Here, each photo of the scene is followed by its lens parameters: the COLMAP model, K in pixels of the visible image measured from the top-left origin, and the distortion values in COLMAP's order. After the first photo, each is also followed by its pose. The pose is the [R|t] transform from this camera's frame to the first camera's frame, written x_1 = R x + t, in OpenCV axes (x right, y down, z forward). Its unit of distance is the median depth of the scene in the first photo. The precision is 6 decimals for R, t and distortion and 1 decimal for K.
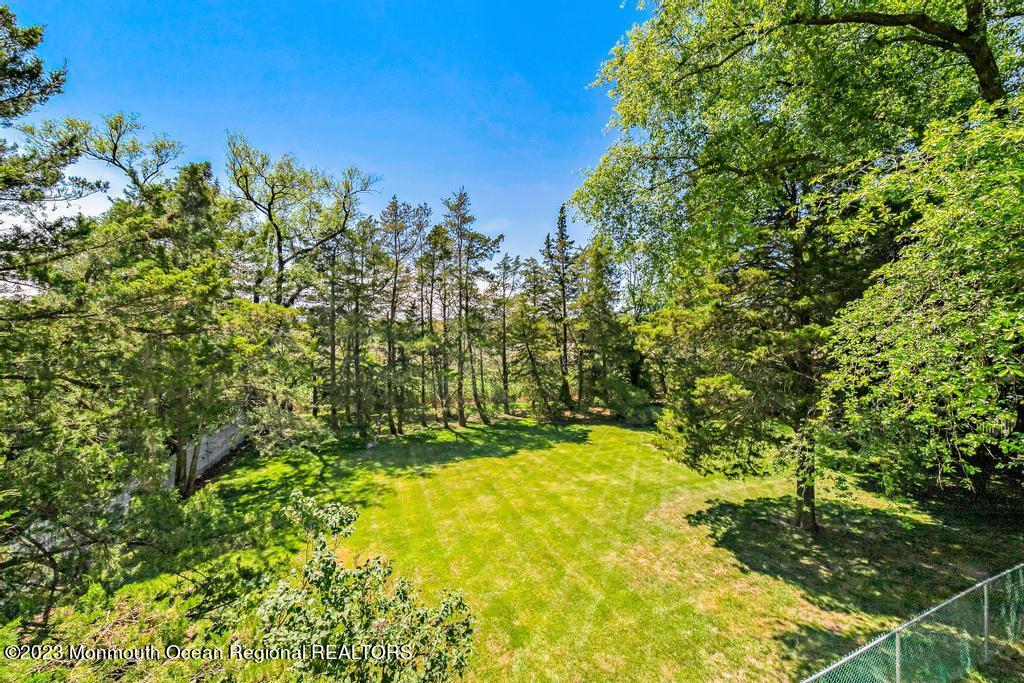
lens RADIAL K [[352.4, 0, 510.3], [0, 352.4, 338.4], [0, 0, 1]] dist [0.000034, -0.002106]
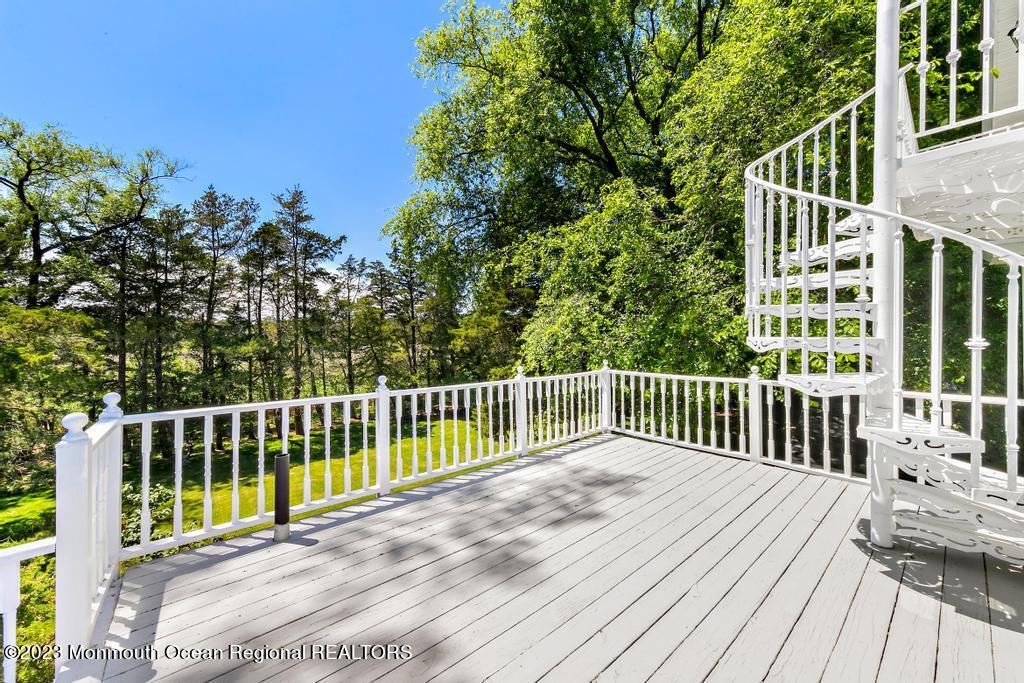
lens RADIAL K [[367.2, 0, 509.2], [0, 367.2, 332.8], [0, 0, 1]] dist [-0.000460, 0.000084]
pose [[0.935983, -0.009377, 0.351922, 0.048644], [0.015319, 0.999783, -0.014102, -0.001444], [-0.351713, 0.018590, 0.935923, -0.134863]]
